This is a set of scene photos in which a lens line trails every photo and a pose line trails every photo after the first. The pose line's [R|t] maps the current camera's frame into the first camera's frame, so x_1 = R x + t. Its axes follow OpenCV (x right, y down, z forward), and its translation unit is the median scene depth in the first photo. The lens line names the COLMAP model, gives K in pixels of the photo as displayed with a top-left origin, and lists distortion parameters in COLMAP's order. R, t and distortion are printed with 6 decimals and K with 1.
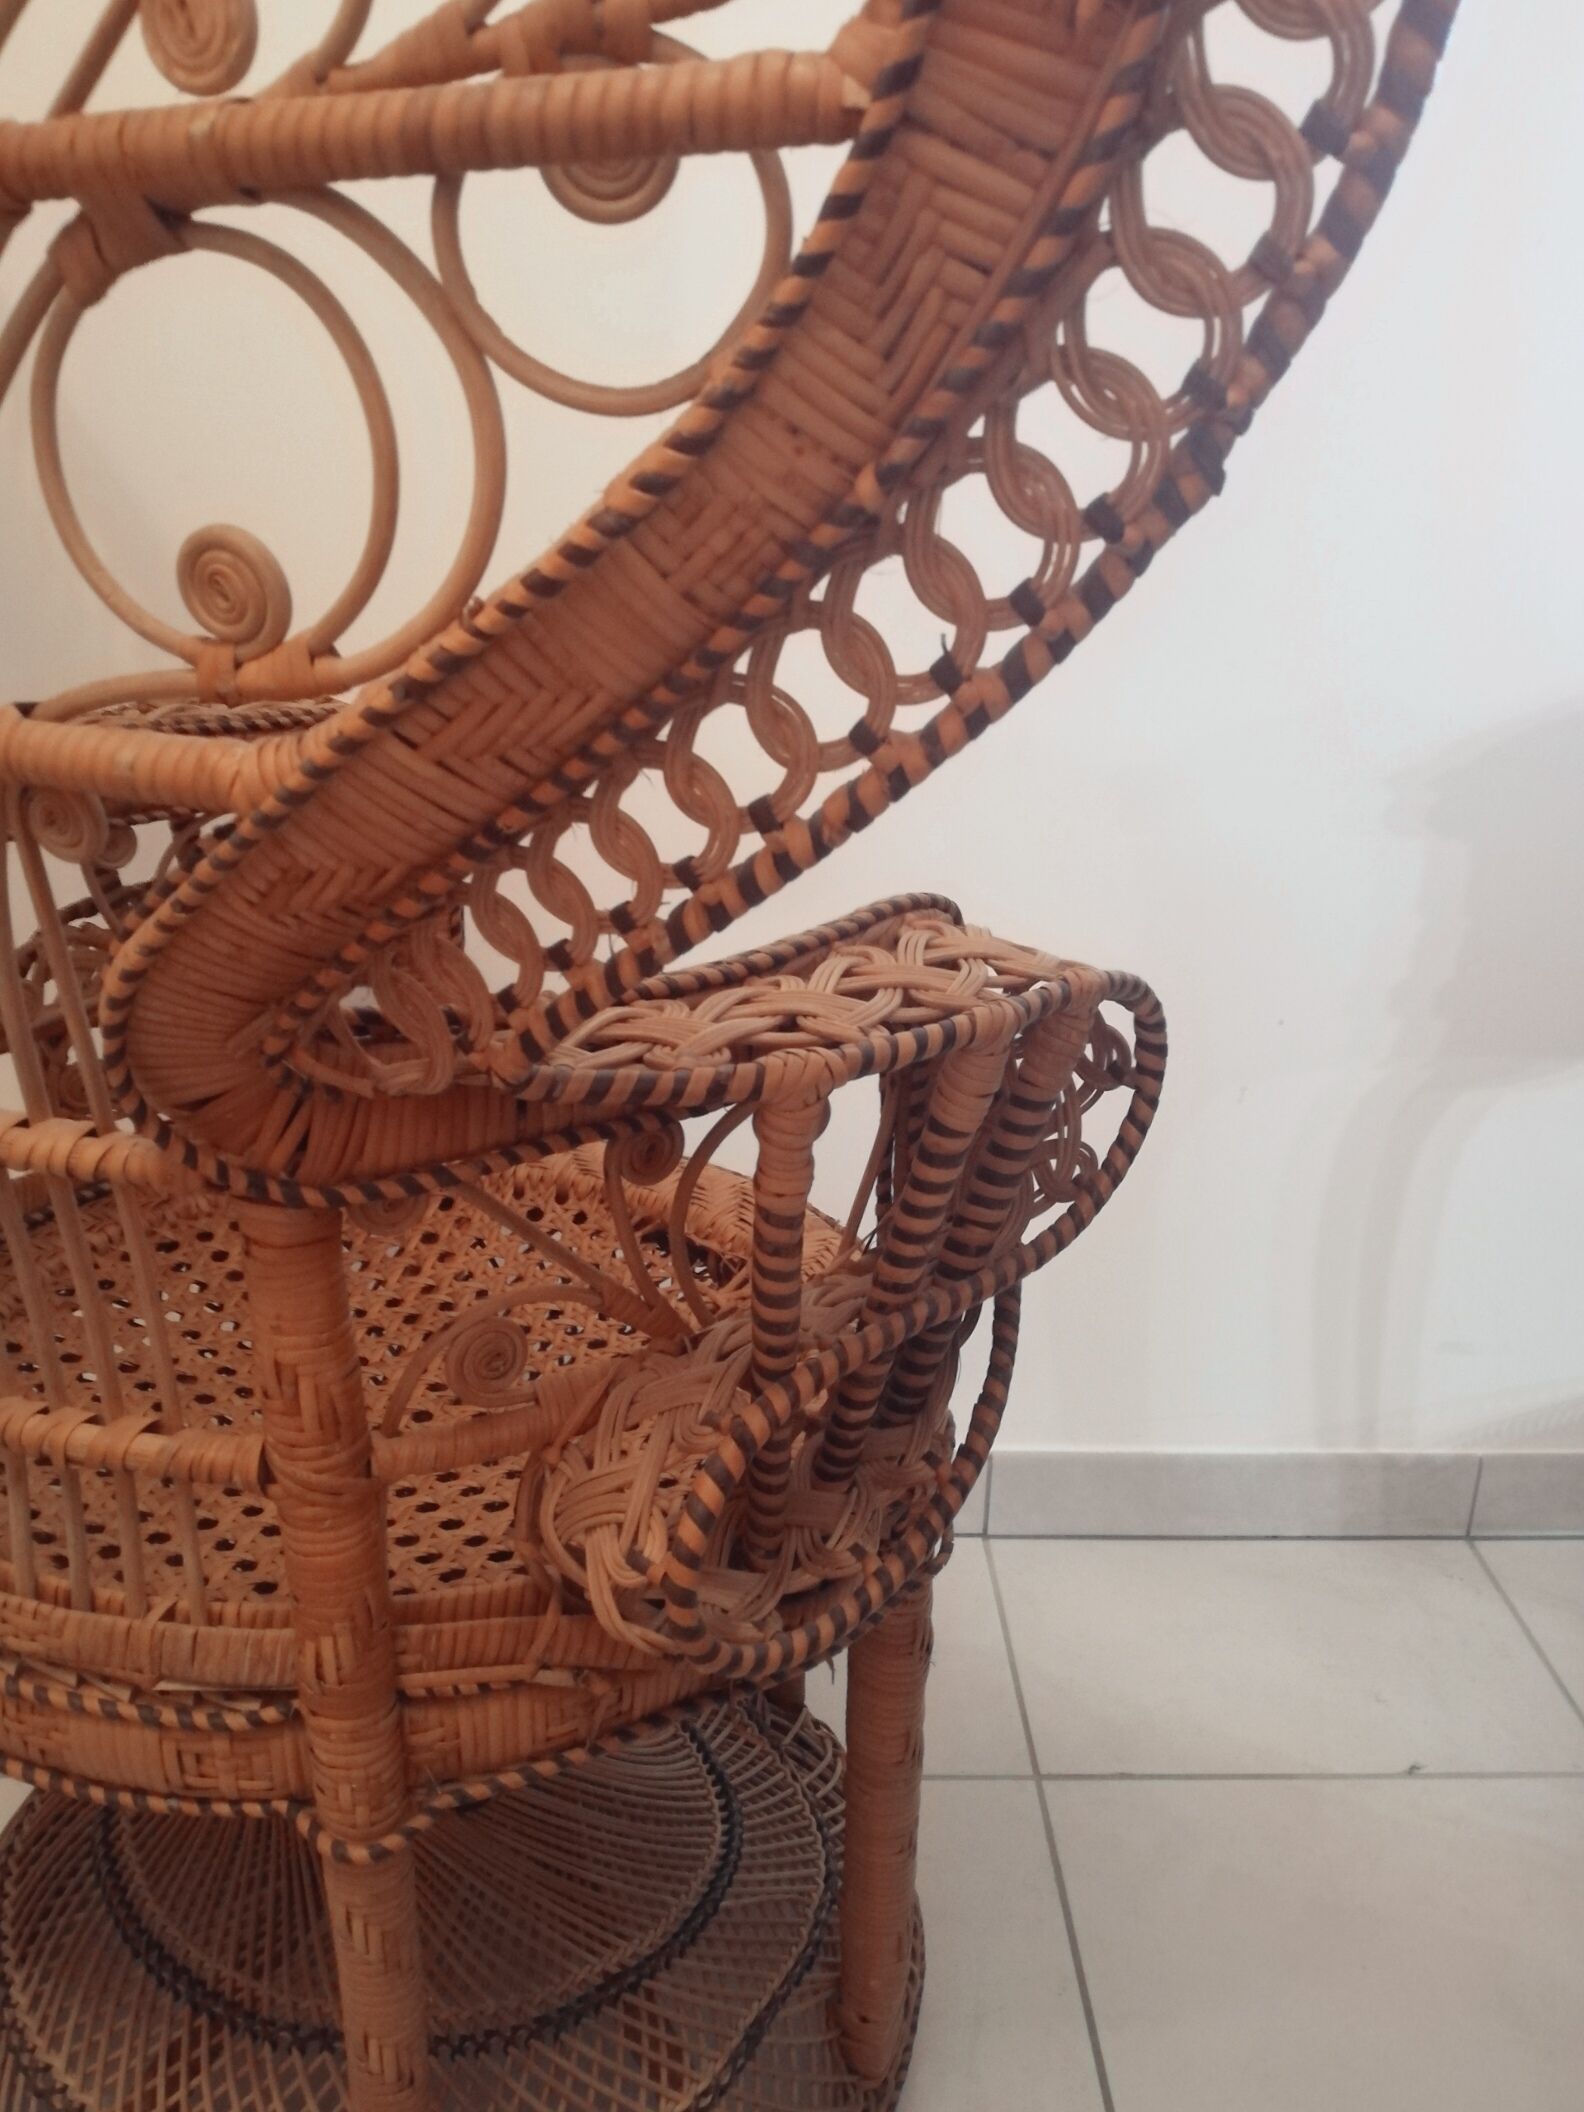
lens RADIAL K [[1661.8, 0, 792.0], [0, 1661.8, 1056.0], [0, 0, 1]] dist [0.061484, -0.157337]
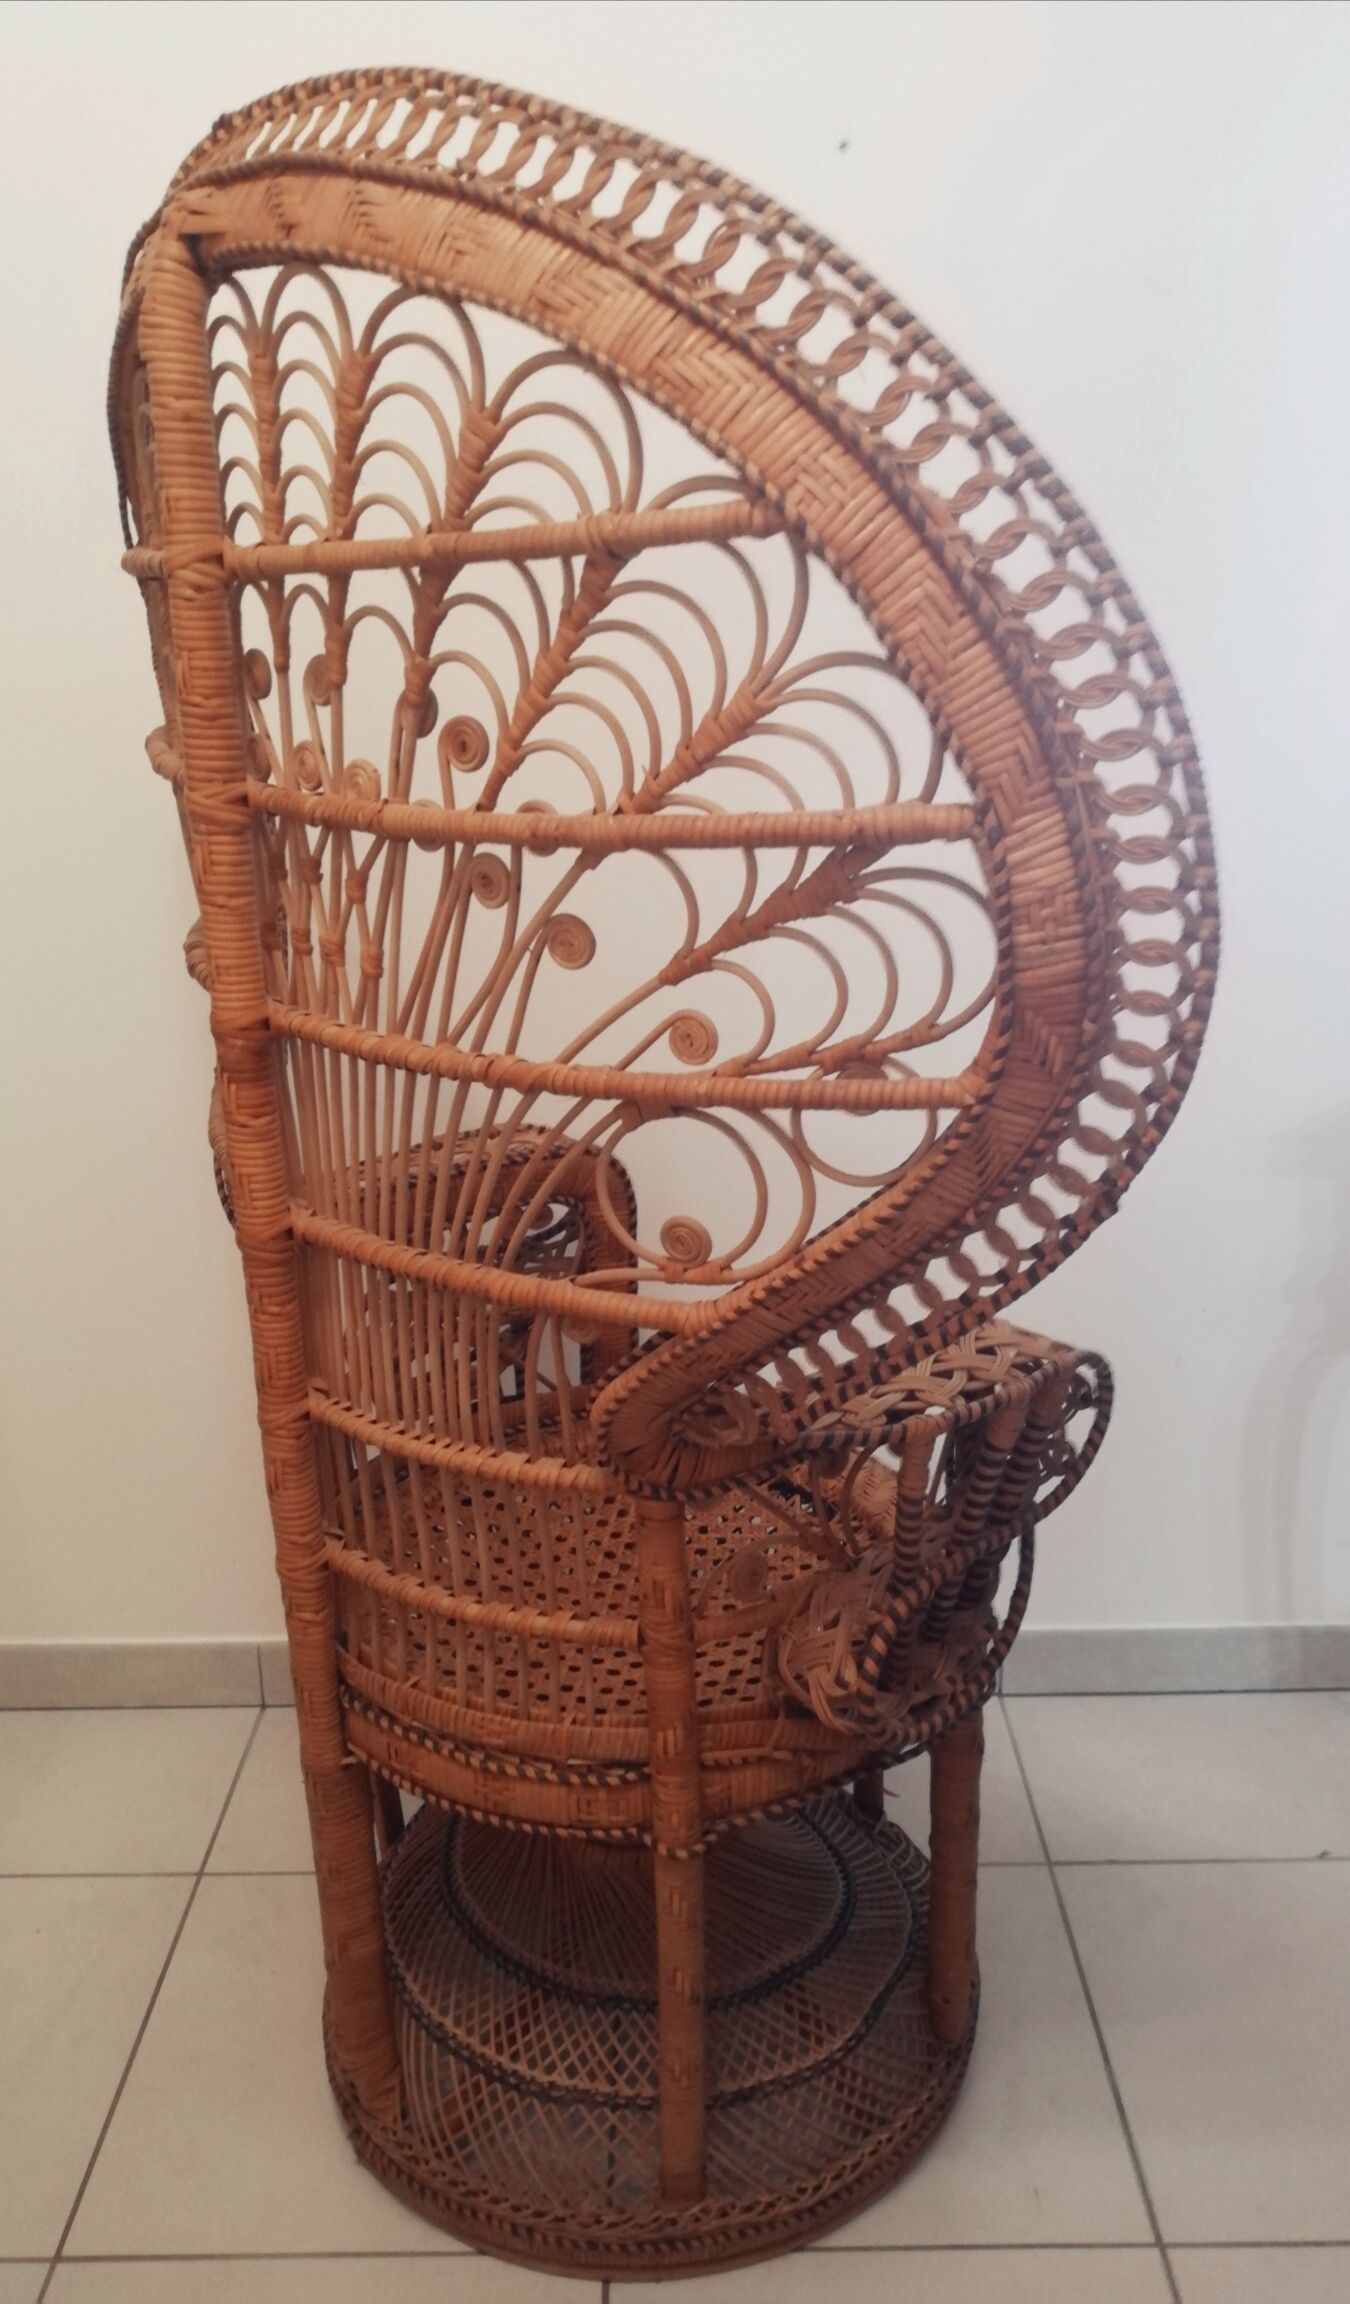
lens RADIAL K [[1669.9, 0, 675.0], [0, 1669.9, 1152.0], [0, 0, 1]] dist [0.081516, -0.269639]
pose [[0.998414, -0.032830, -0.045730, -0.158322], [0.030318, 0.998049, -0.054587, -0.182794], [0.047432, 0.053114, 0.997461, -0.857658]]
